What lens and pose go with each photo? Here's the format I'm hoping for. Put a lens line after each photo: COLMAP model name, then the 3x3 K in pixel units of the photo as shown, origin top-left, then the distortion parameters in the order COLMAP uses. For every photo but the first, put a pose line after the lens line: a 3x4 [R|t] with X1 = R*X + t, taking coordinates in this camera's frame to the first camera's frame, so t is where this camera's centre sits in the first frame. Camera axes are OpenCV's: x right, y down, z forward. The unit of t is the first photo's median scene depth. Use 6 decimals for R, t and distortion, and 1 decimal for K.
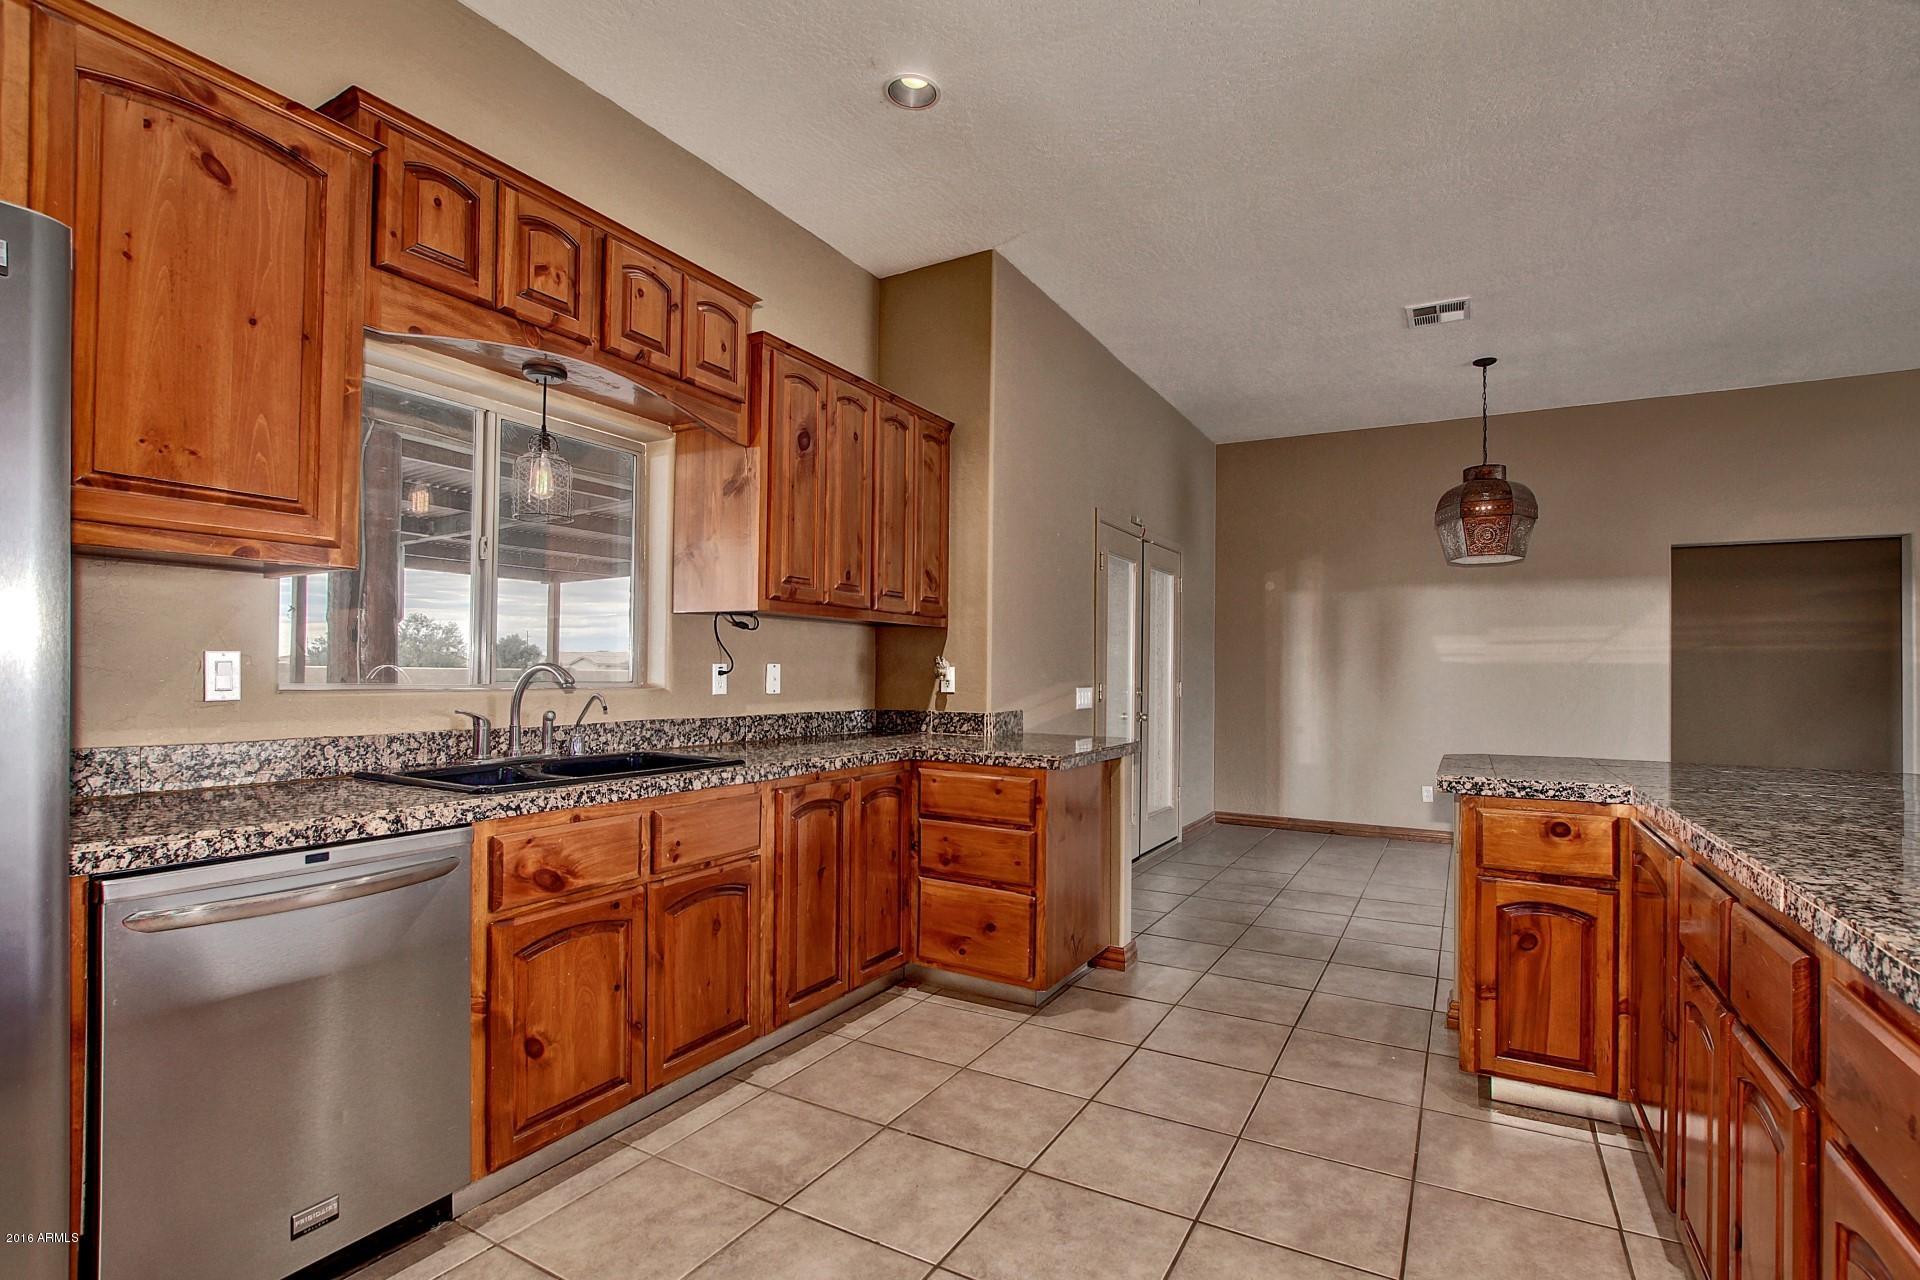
lens RADIAL K [[892.9, 0, 971.8], [0, 892.9, 658.1], [0, 0, 1]] dist [-0.020773, 0.000334]
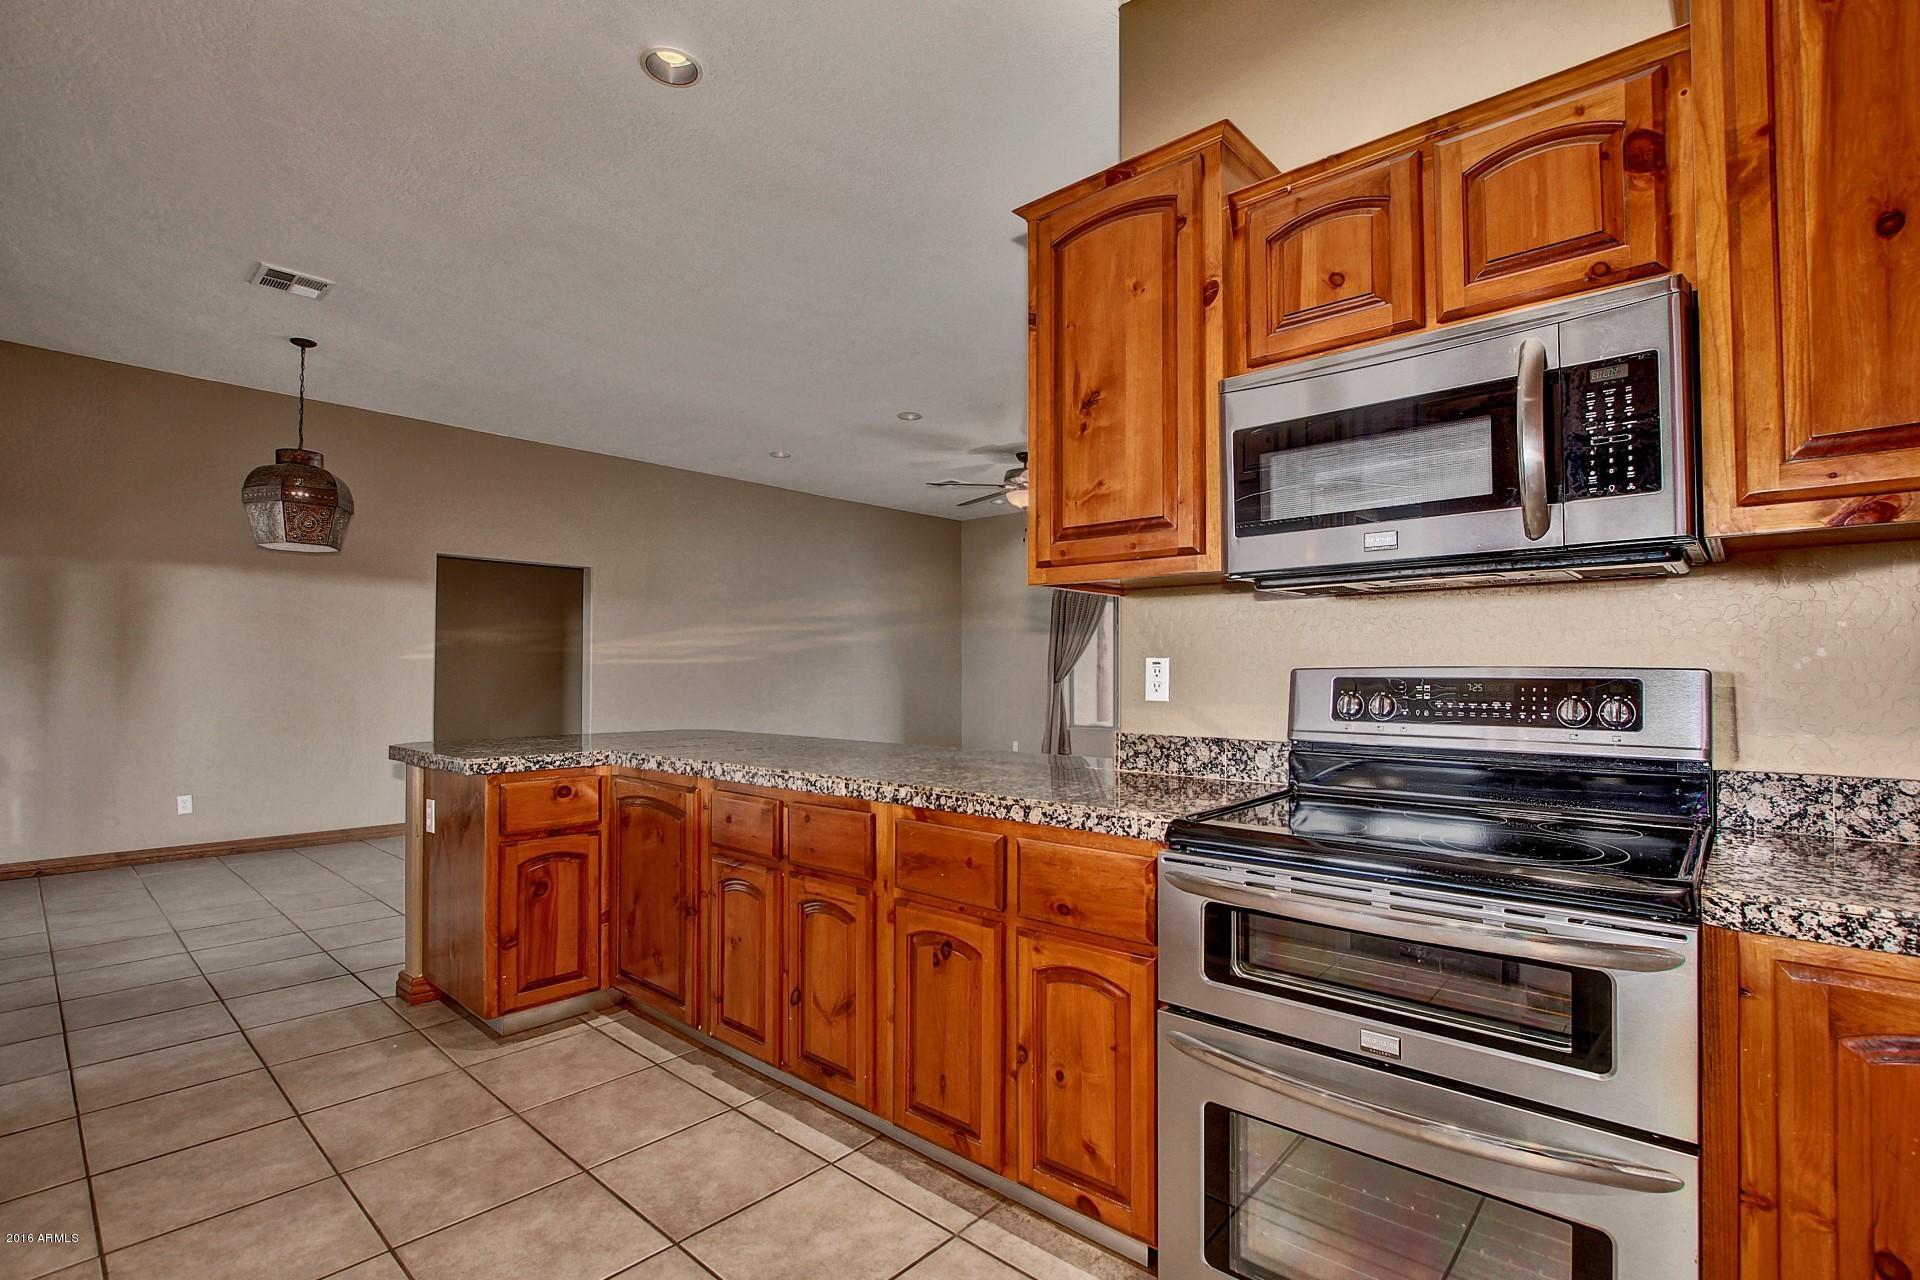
lens RADIAL K [[892.9, 0, 971.8], [0, 892.9, 658.1], [0, 0, 1]] dist [-0.020773, 0.000334]
pose [[0.218332, 0.007486, 0.975846, -0.414411], [-0.016420, 0.999857, -0.003997, 0.001087], [-0.975736, -0.015151, 0.218424, 0.161016]]
